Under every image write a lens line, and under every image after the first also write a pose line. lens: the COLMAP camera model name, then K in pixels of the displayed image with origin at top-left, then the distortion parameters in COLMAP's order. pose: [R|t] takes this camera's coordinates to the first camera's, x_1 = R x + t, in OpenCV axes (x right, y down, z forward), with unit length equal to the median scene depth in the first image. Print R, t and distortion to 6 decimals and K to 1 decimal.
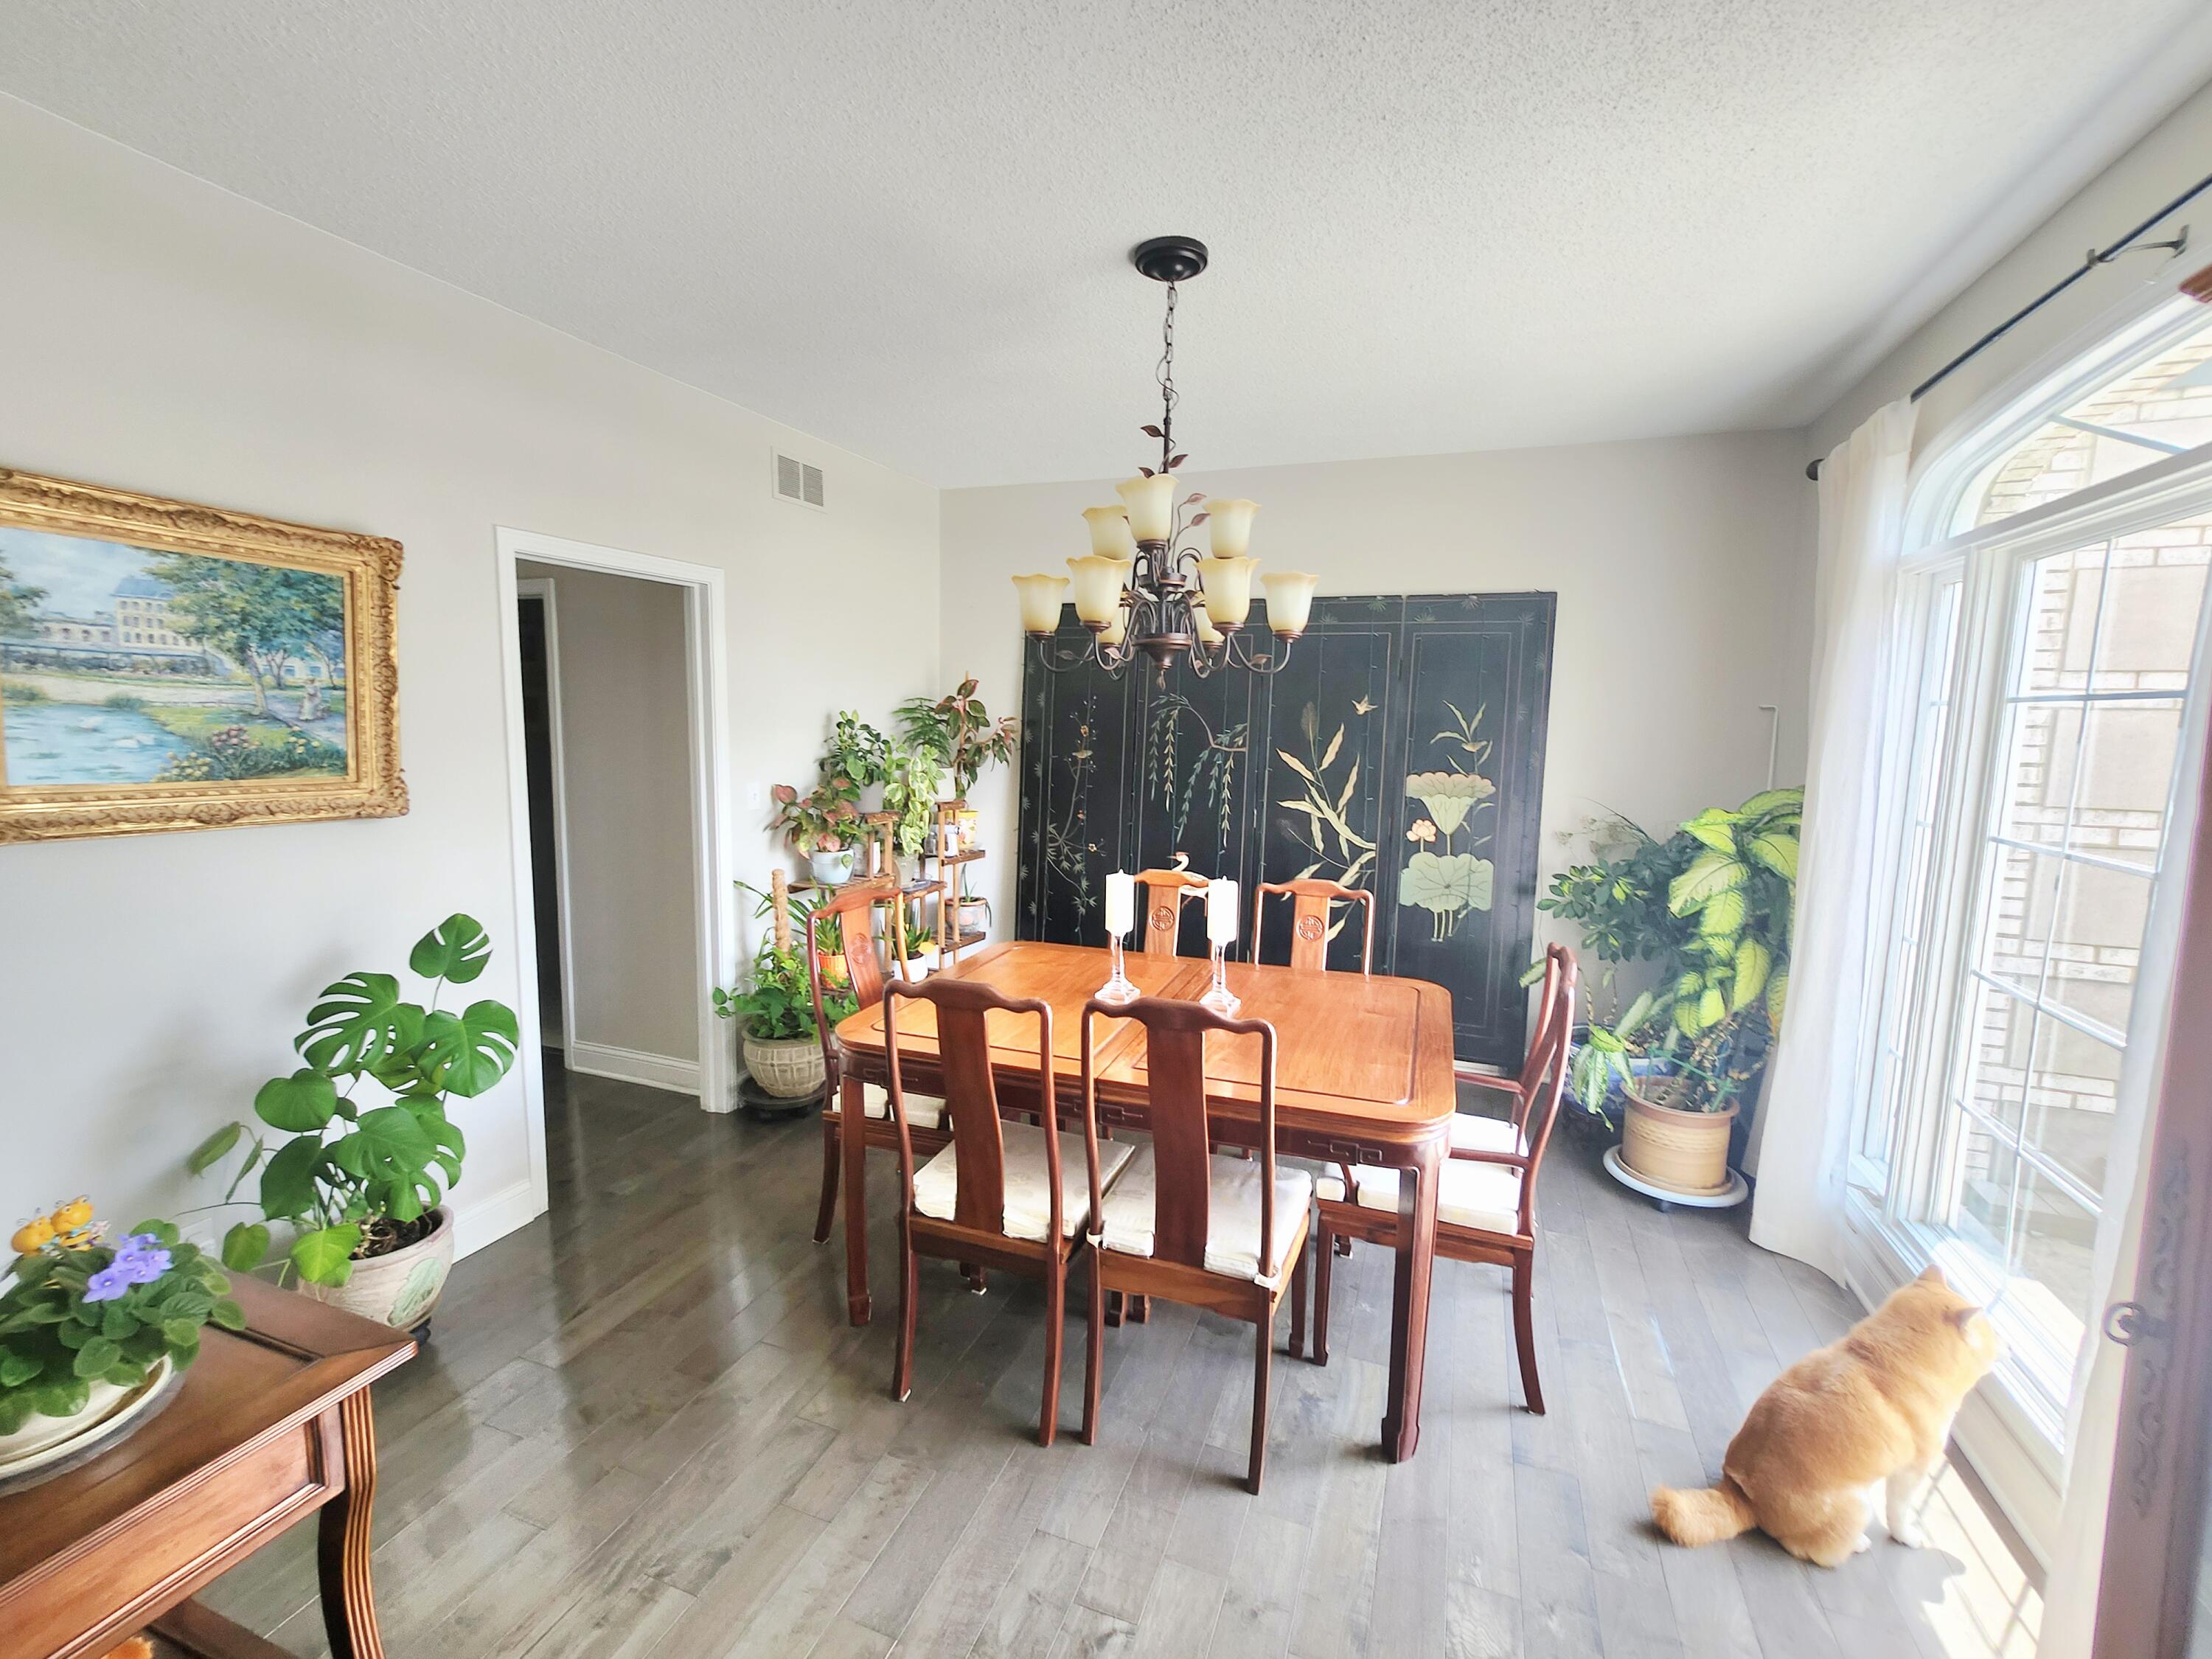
lens RADIAL K [[931.6, 0, 1109.5], [0, 931.6, 816.4], [0, 0, 1]] dist [0.000615, 0.002820]
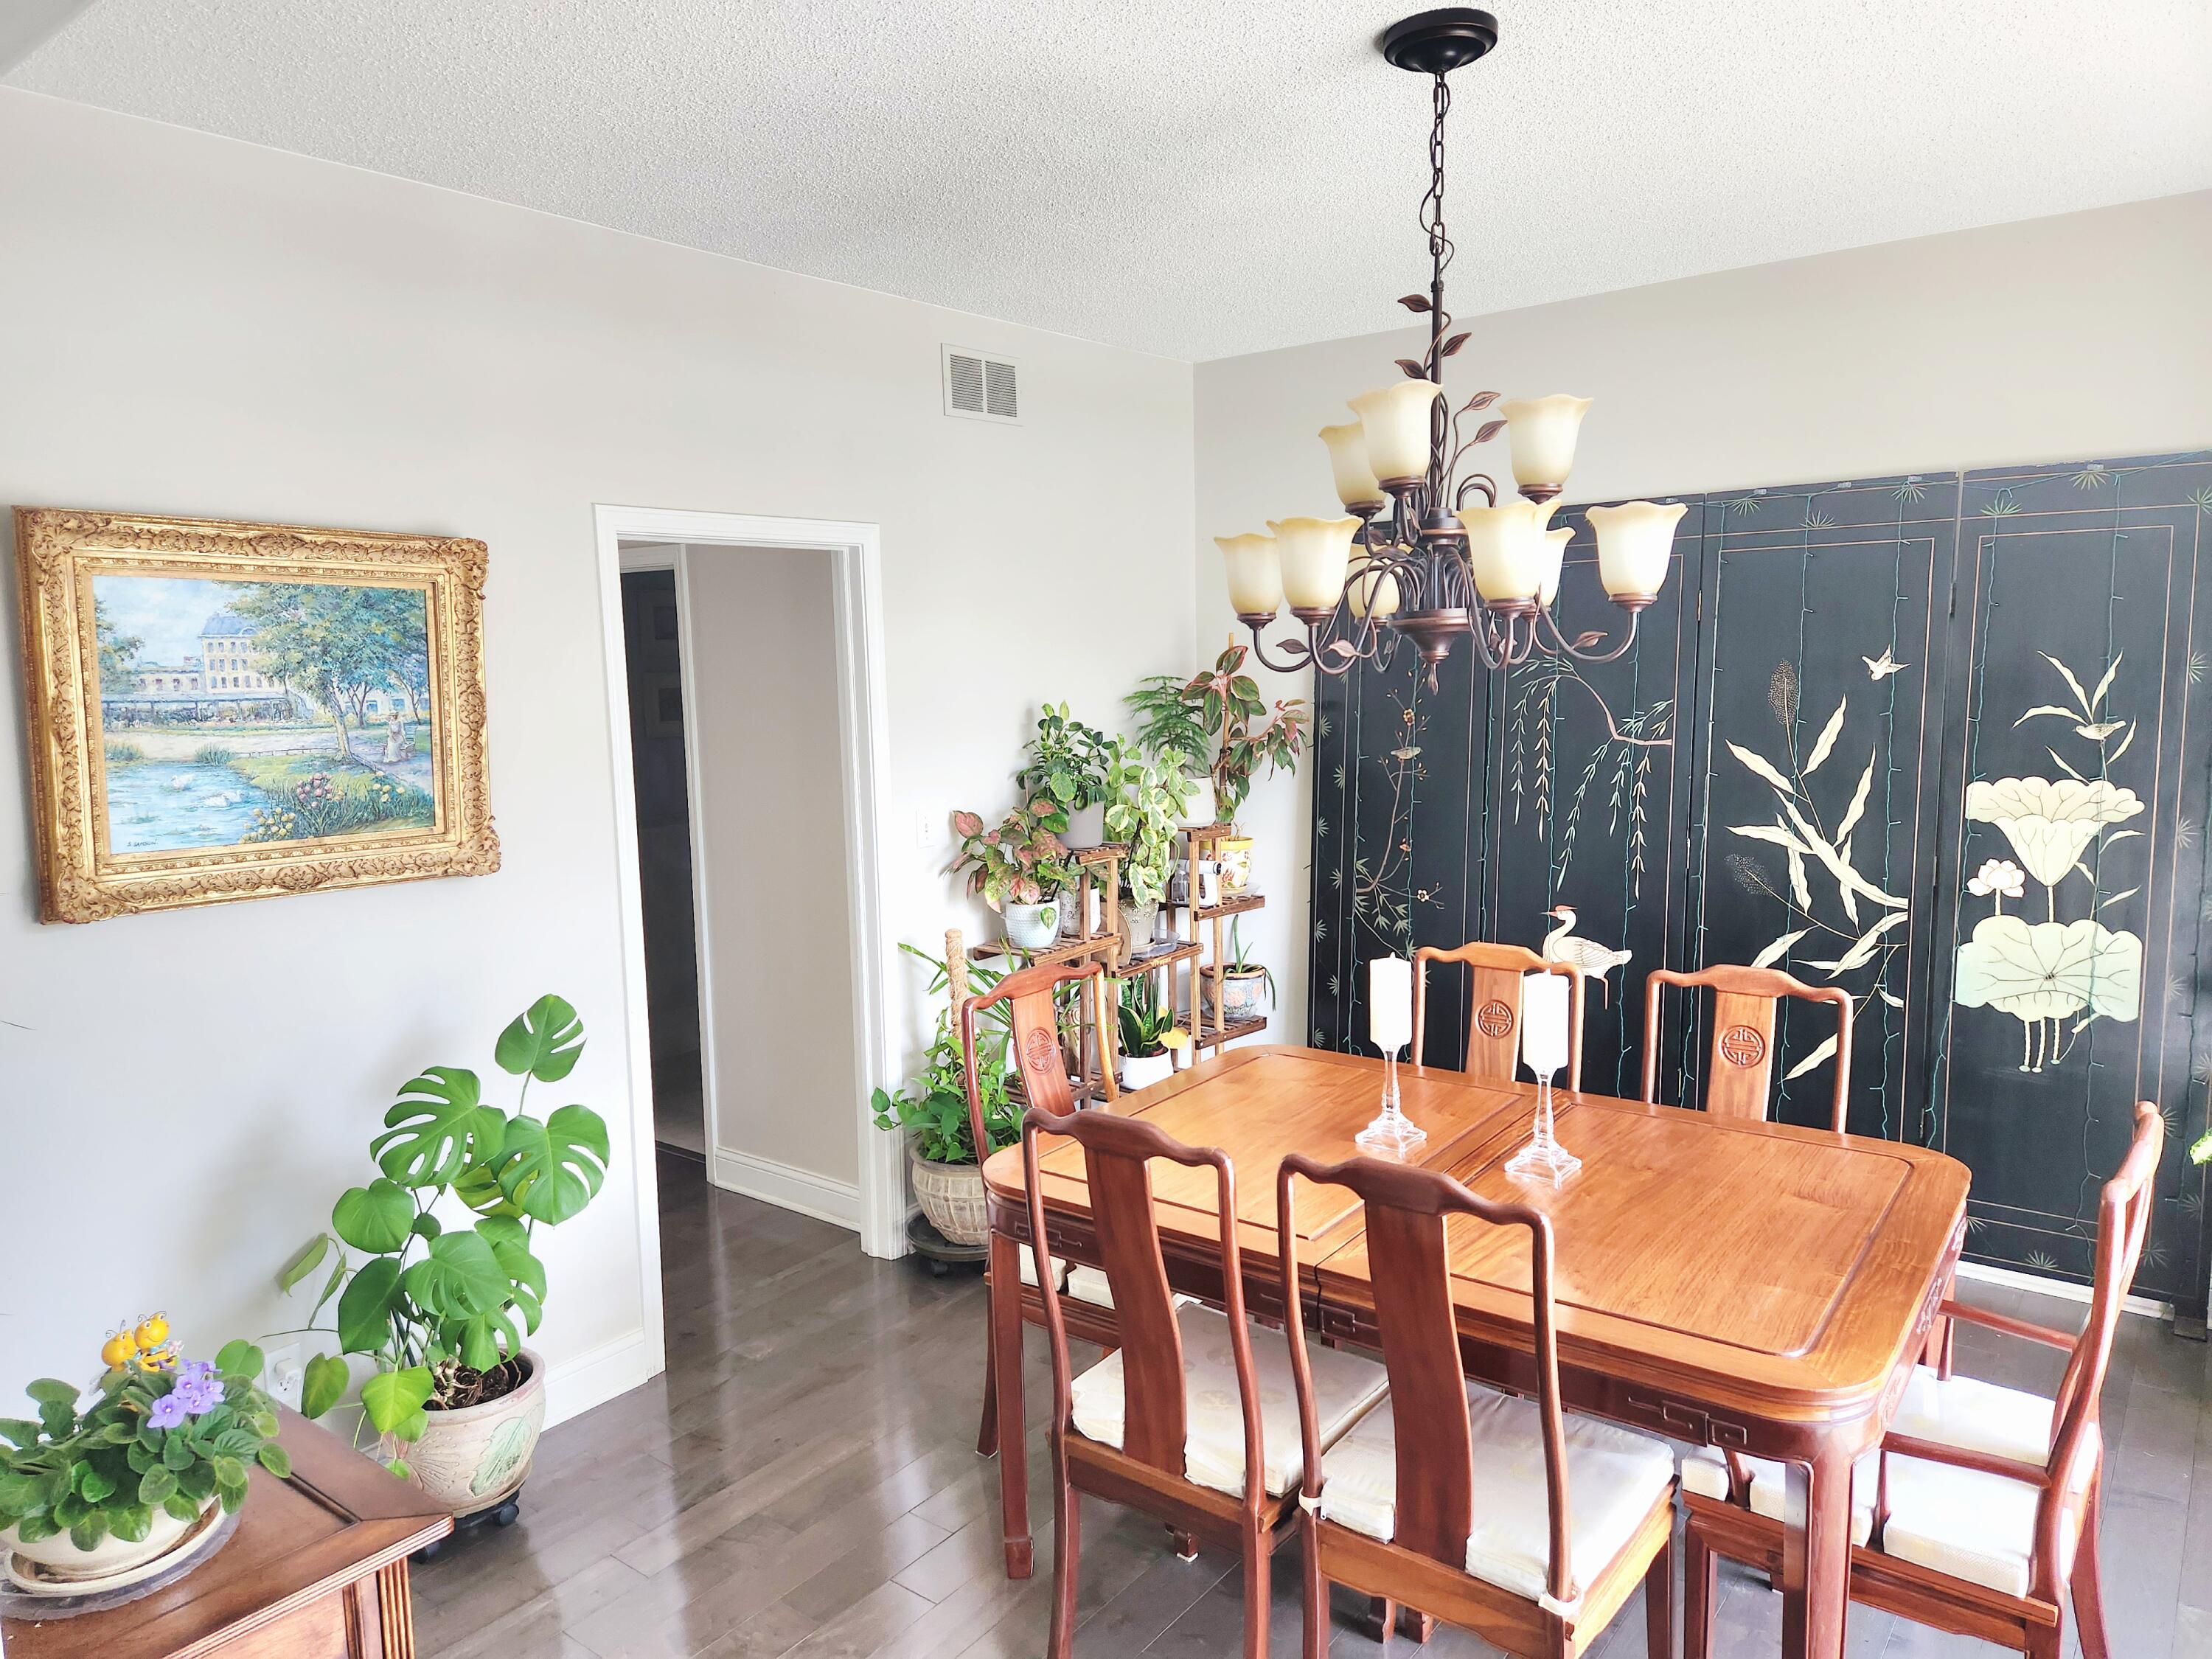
lens RADIAL K [[1458.3, 0, 1104.3], [0, 1458.3, 818.7], [0, 0, 1]] dist [0.071599, -0.054162]
pose [[0.952725, -0.004444, -0.303802, 0.155785], [0.006669, 0.999958, 0.006287, -0.054441], [0.303762, -0.008016, 0.952714, -0.076492]]
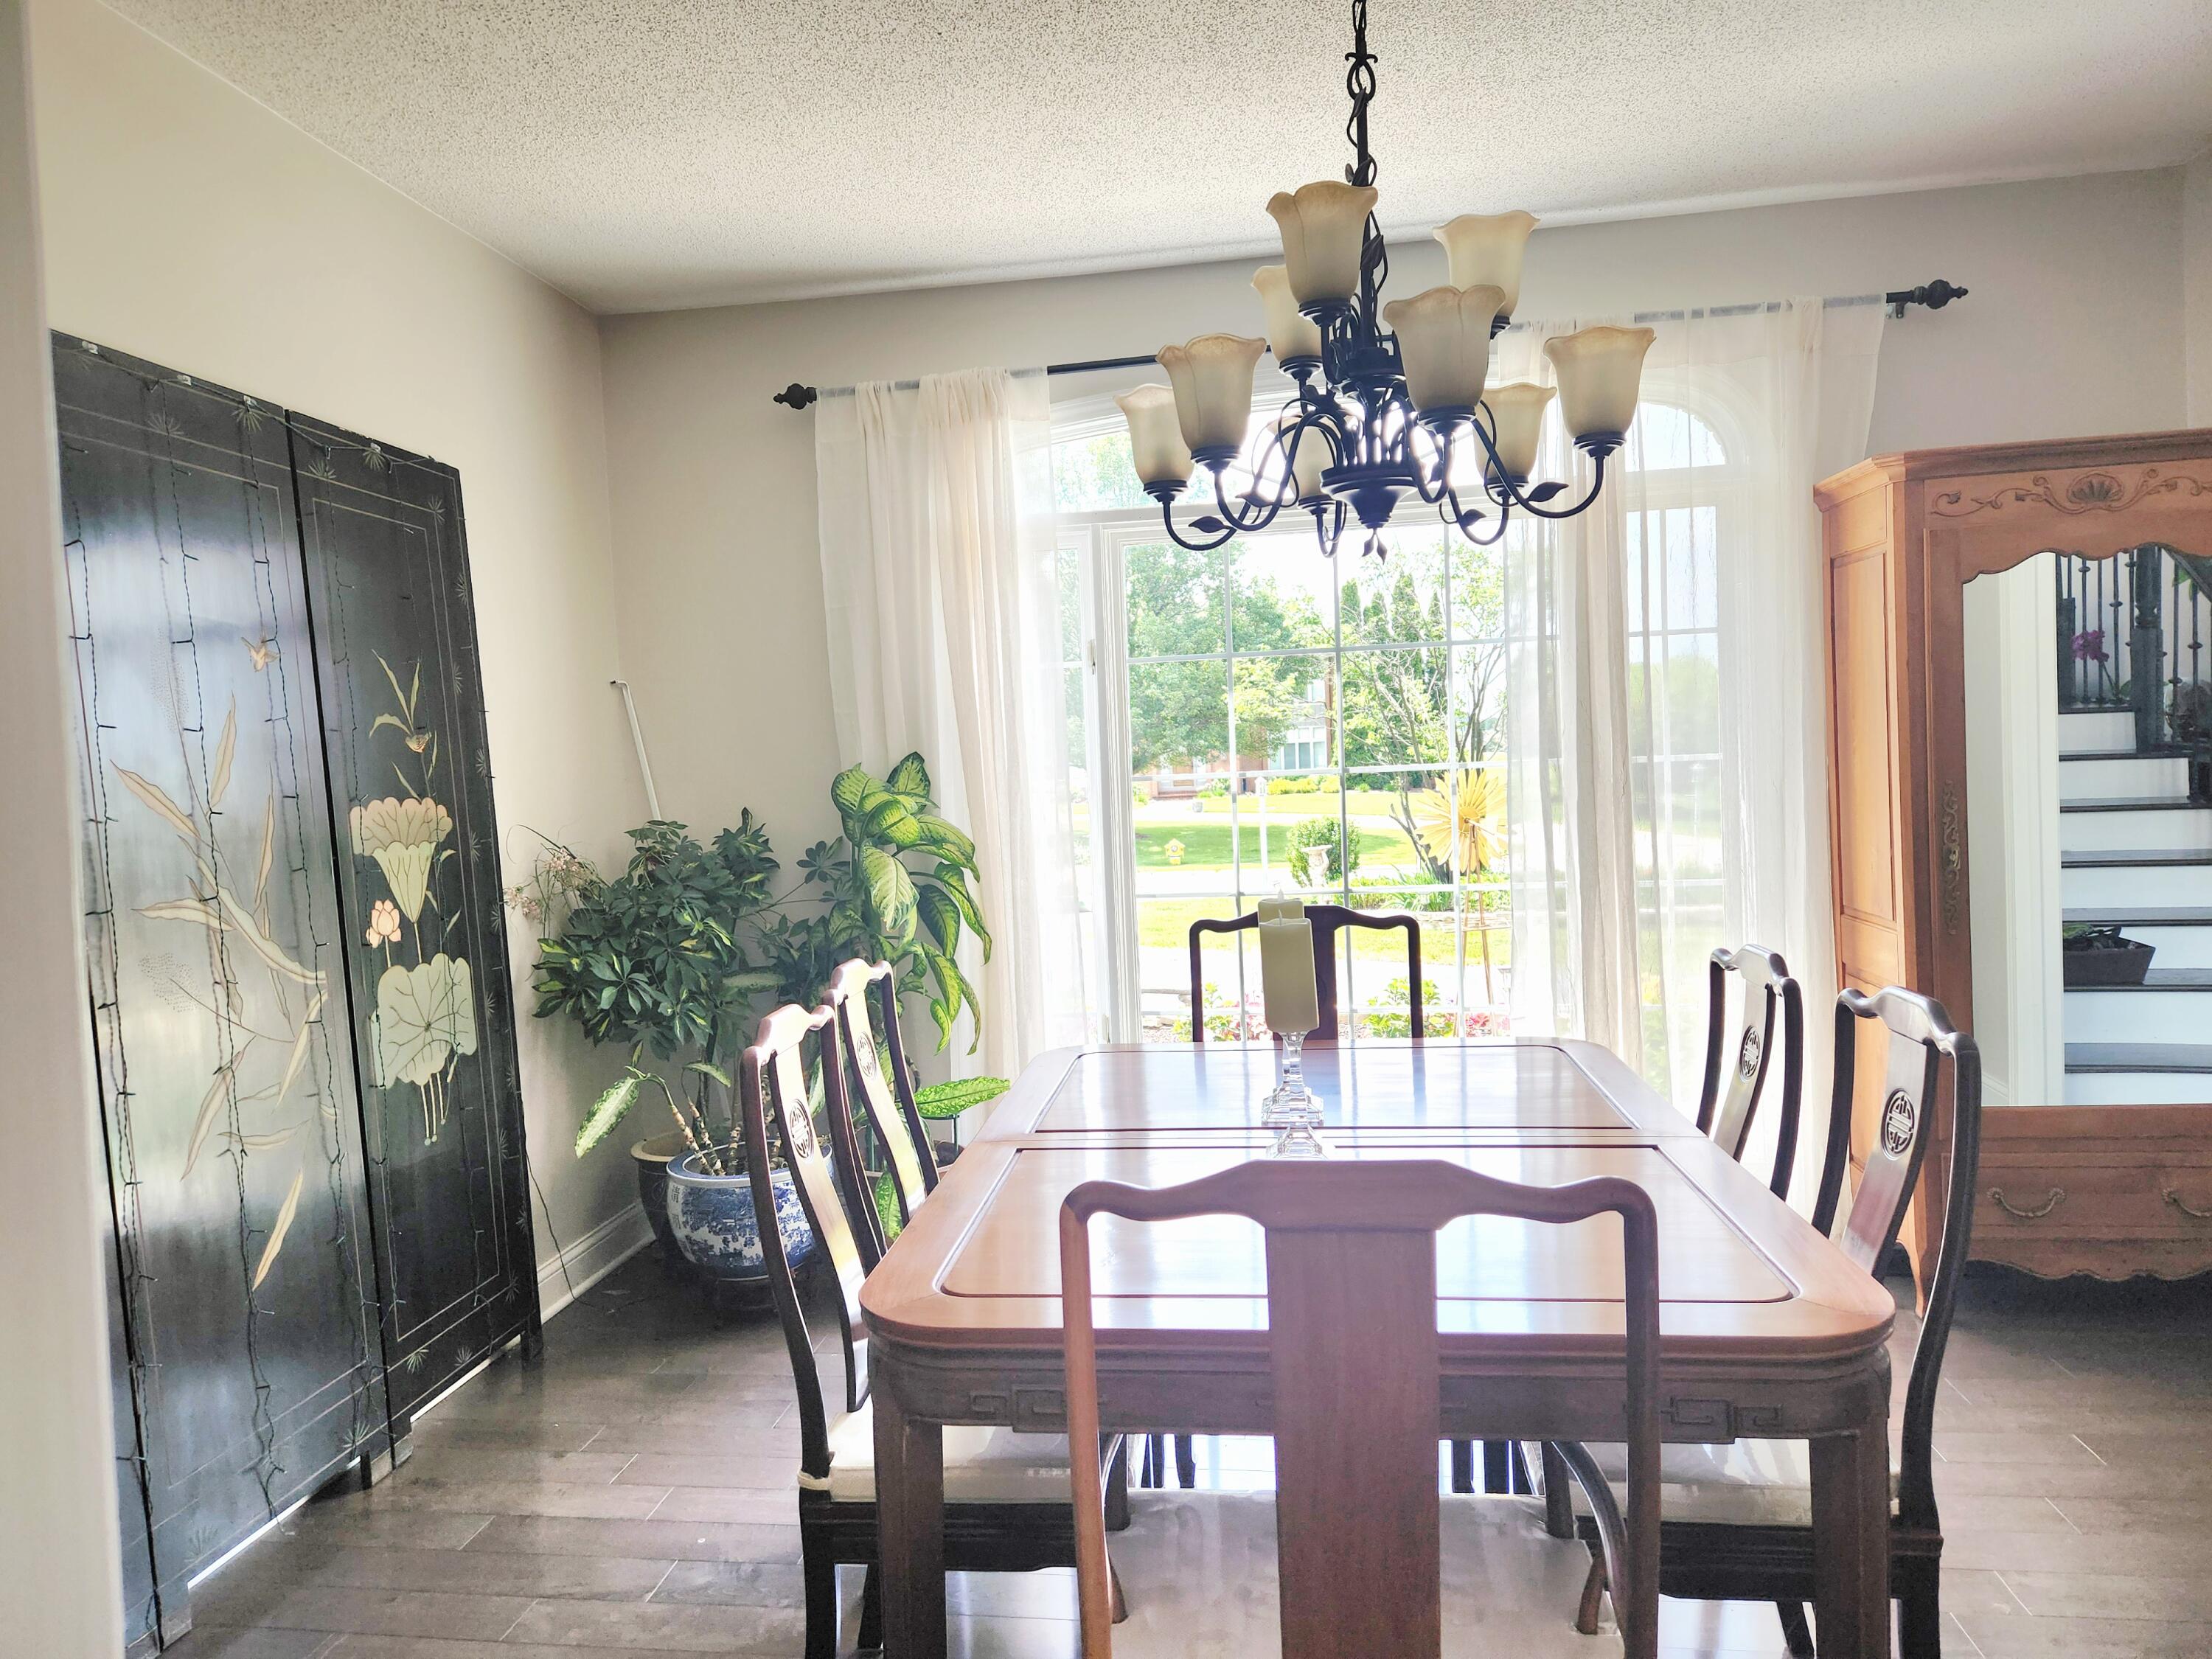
lens RADIAL K [[1458.3, 0, 1104.1], [0, 1458.3, 828.2], [0, 0, 1]] dist [0.071599, -0.054162]
pose [[-0.211295, -0.048229, 0.976232, -0.828488], [0.156928, 0.984151, 0.082585, -0.063796], [-0.964742, 0.170648, -0.200378, 1.395915]]
